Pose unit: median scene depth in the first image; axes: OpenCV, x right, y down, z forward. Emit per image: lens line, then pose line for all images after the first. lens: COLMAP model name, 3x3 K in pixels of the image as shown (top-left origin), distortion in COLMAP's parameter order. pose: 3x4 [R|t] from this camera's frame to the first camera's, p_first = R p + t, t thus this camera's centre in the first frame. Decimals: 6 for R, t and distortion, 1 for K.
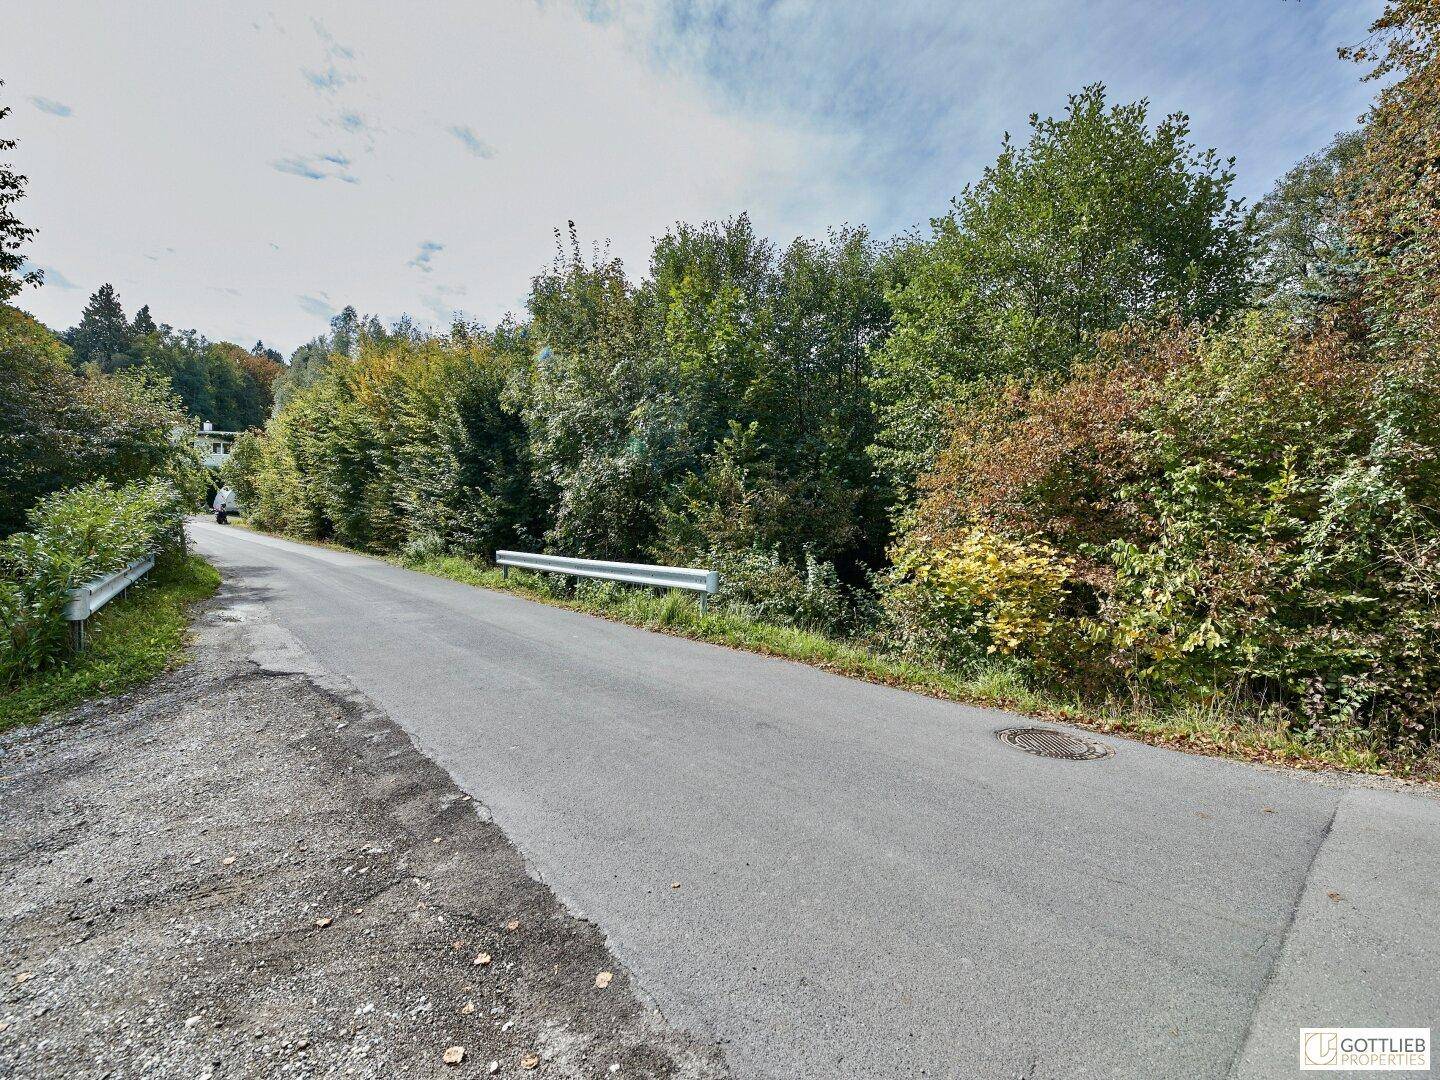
lens RADIAL K [[641.9, 0, 720.0], [0, 641.9, 540.0], [0, 0, 1]] dist [-0.007172, -0.001009]
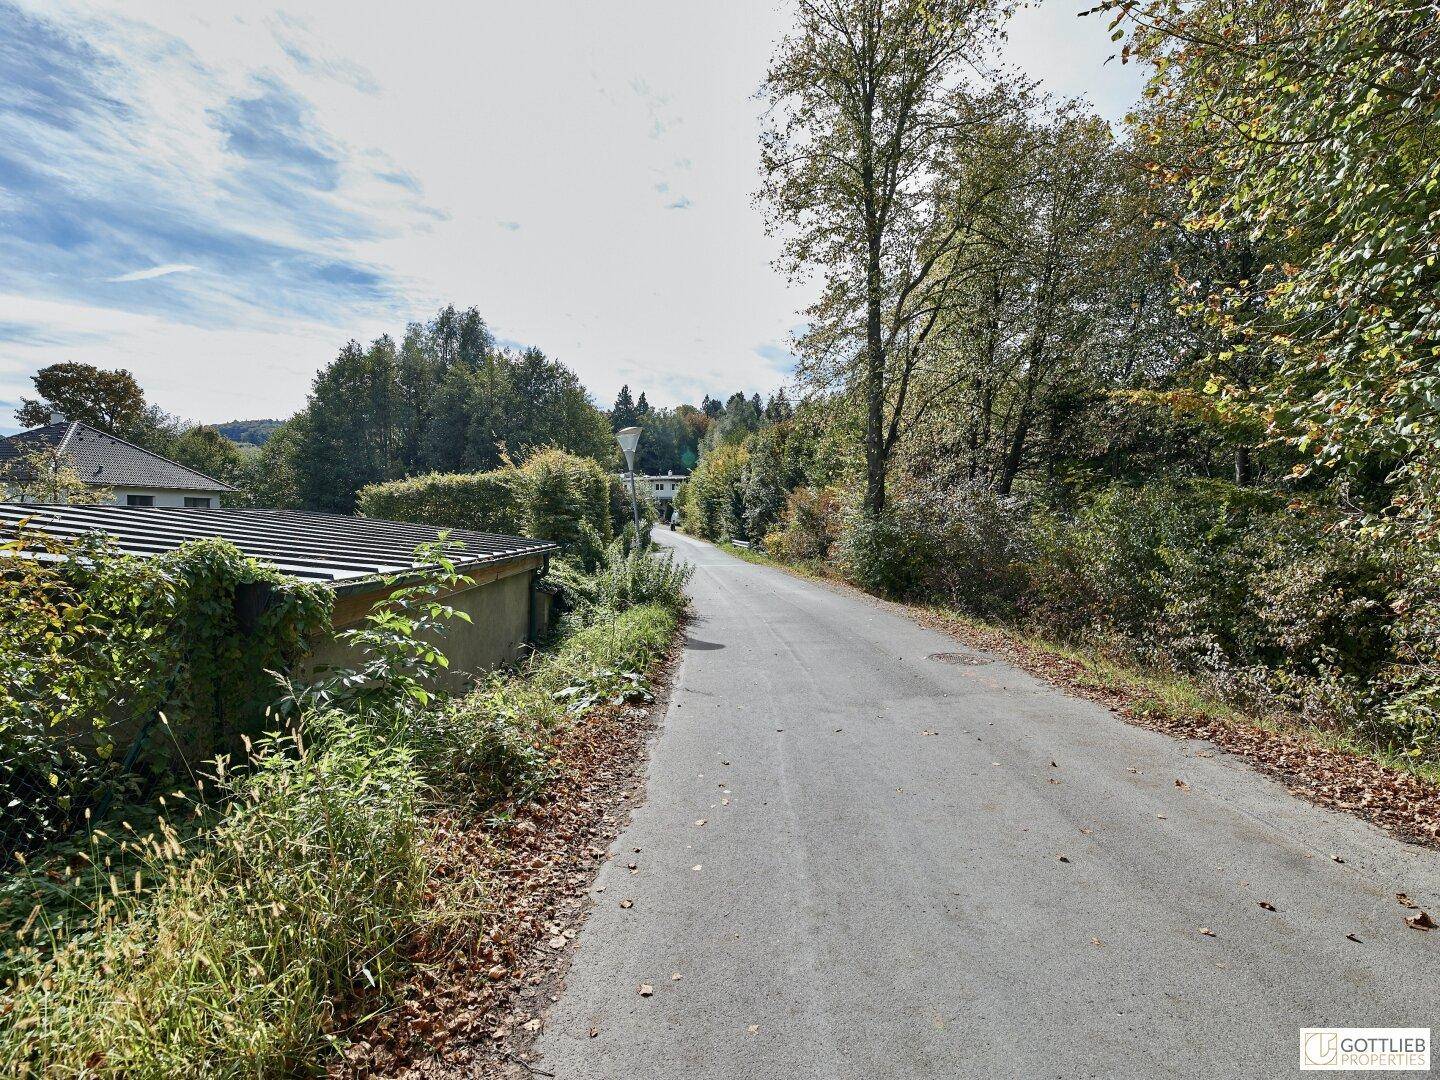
lens RADIAL K [[641.9, 0, 720.0], [0, 641.9, 540.0], [0, 0, 1]] dist [-0.007172, -0.001009]
pose [[0.819069, 0.010674, -0.573596, 0.566453], [-0.017575, 0.999824, -0.006491, 0.016133], [0.573426, 0.015398, 0.819113, -0.626839]]
